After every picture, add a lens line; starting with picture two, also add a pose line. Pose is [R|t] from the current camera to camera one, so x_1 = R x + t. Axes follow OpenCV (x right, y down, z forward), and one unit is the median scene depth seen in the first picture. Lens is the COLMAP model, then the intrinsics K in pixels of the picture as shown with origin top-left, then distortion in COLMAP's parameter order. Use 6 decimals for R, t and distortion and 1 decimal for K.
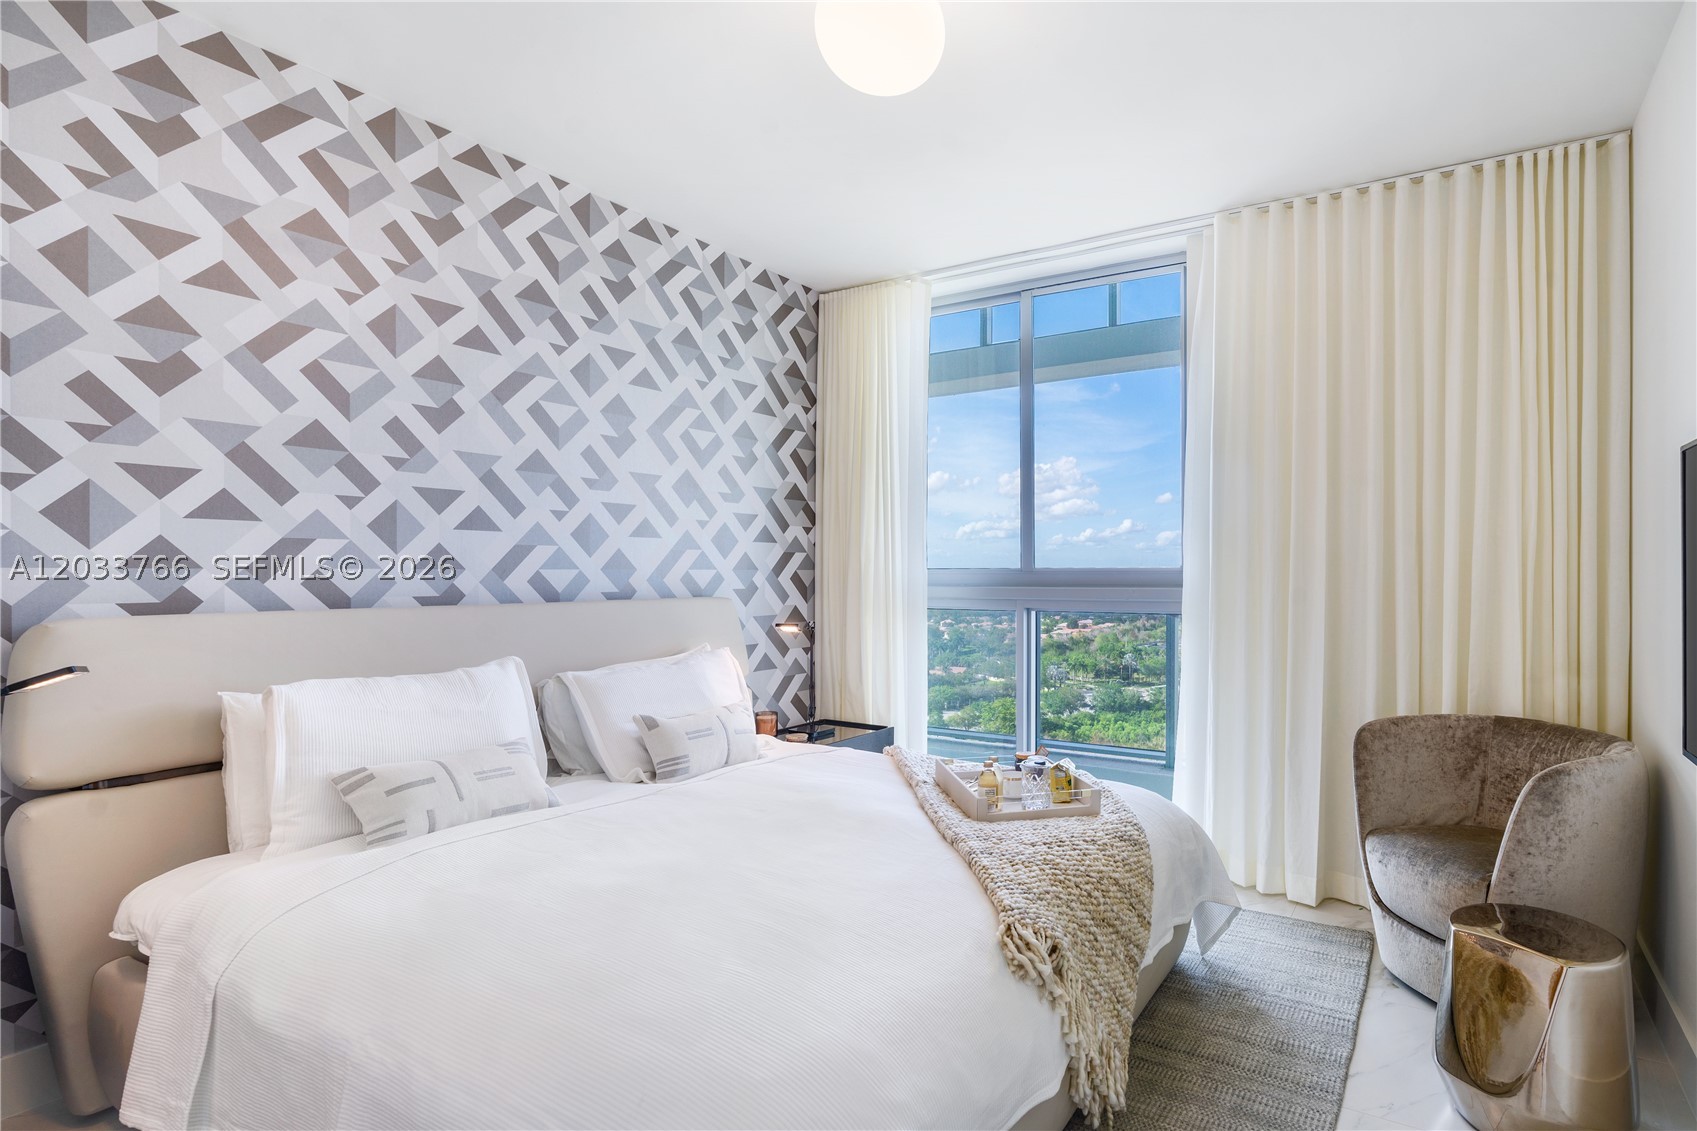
lens RADIAL K [[768.8, 0, 848.5], [0, 768.8, 565.5], [0, 0, 1]] dist [0.001442, 0.000353]
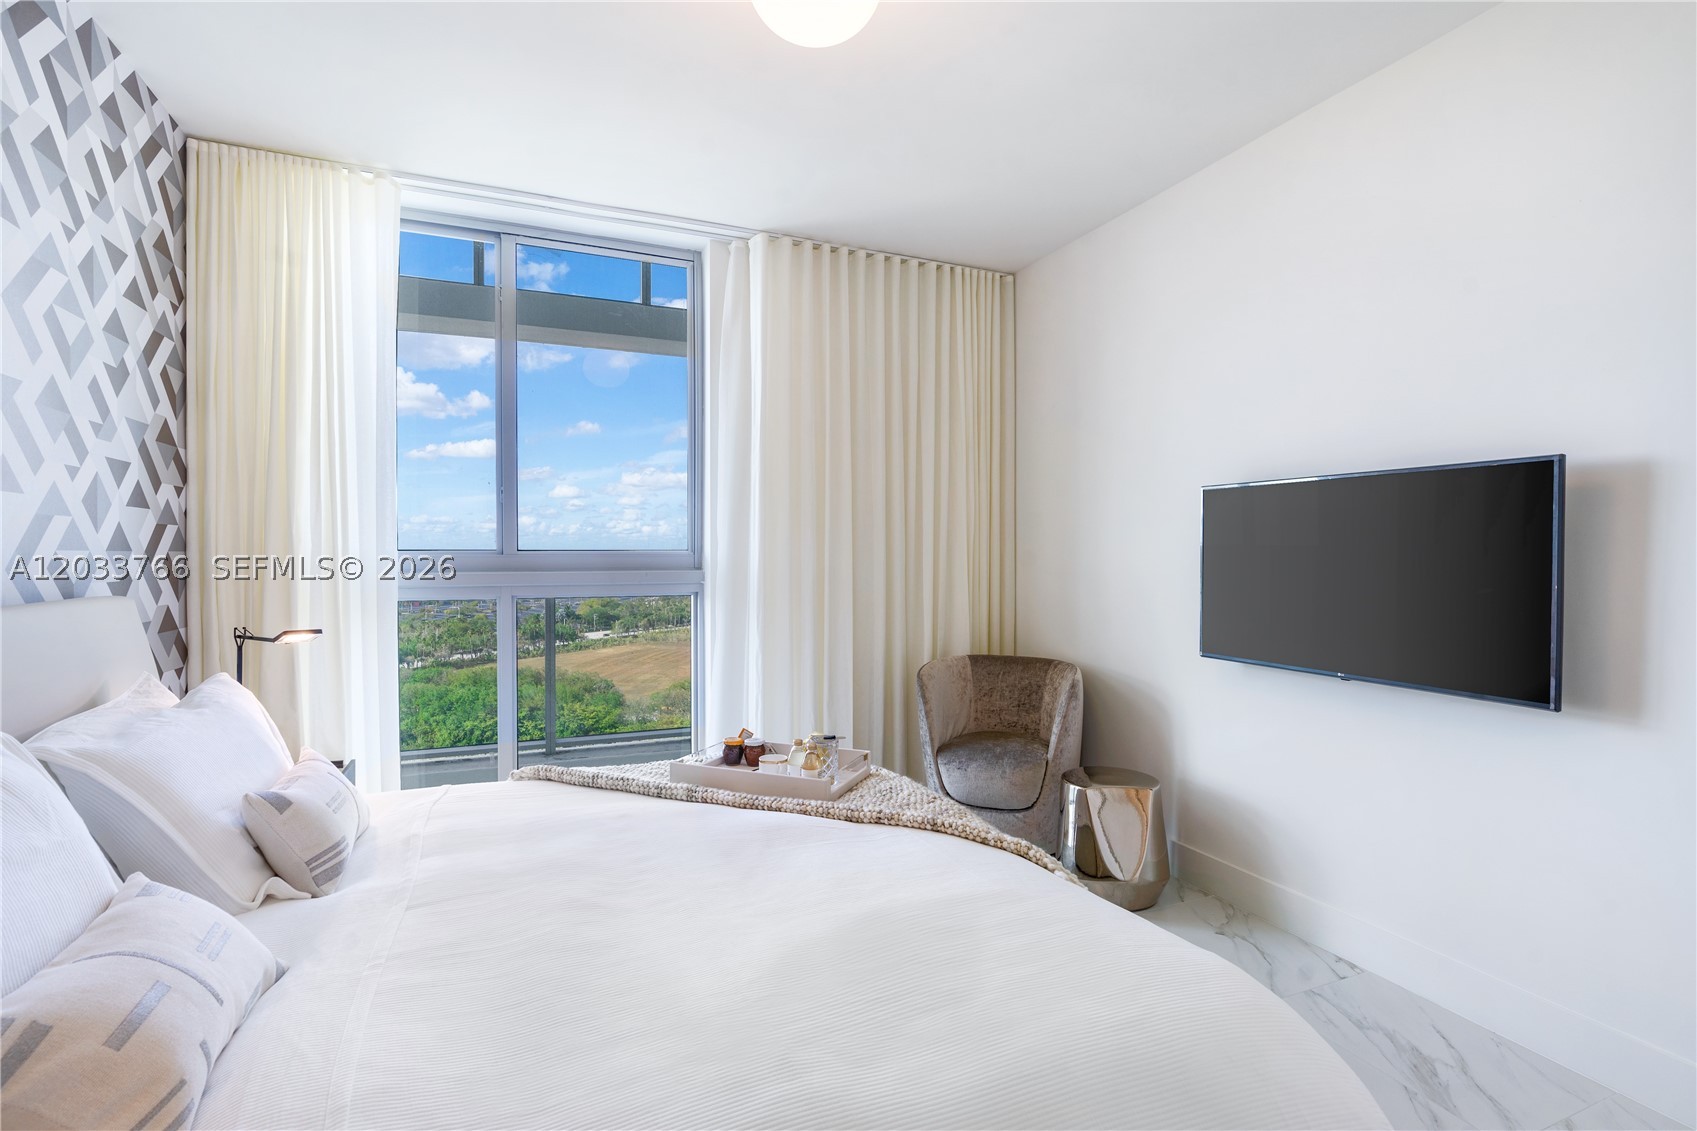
lens RADIAL K [[794.3, 0, 847.6], [0, 794.3, 552.9], [0, 0, 1]] dist [-0.000933, -0.000450]
pose [[0.615665, 0.000805, 0.788008, -0.260022], [-0.005735, 0.999978, 0.003460, 0.001539], [-0.787987, -0.006649, 0.615656, 0.141620]]
